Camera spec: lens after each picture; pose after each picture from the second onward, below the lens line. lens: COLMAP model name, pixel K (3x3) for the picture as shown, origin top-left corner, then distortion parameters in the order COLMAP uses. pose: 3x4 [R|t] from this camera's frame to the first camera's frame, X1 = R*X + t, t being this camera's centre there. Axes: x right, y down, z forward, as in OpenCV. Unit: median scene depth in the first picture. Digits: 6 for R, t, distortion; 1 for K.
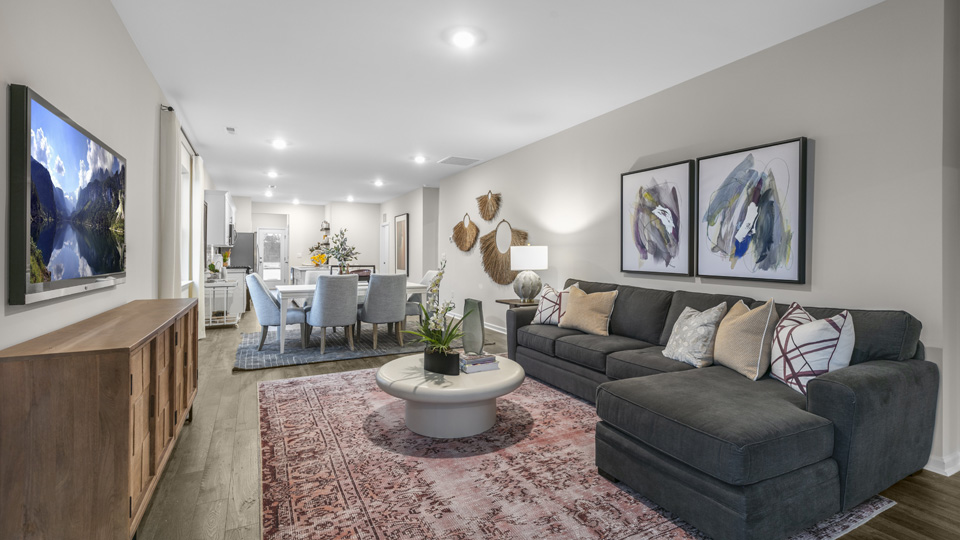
lens RADIAL K [[432.1, 0, 480.7], [0, 432.1, 253.6], [0, 0, 1]] dist [0.012675, -0.000324]
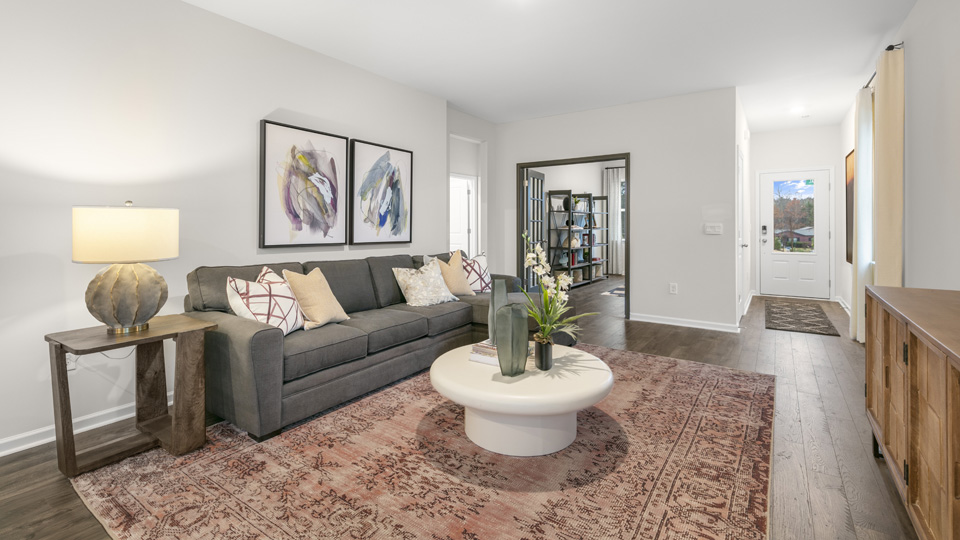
lens RADIAL K [[432.1, 0, 482.1], [0, 432.1, 224.4], [0, 0, 1]] dist [0.012675, -0.000324]
pose [[-0.469166, -0.003060, 0.883105, -0.729896], [-0.002413, 0.999995, 0.002183, -0.002031], [-0.883107, -0.001106, -0.469171, 1.395030]]
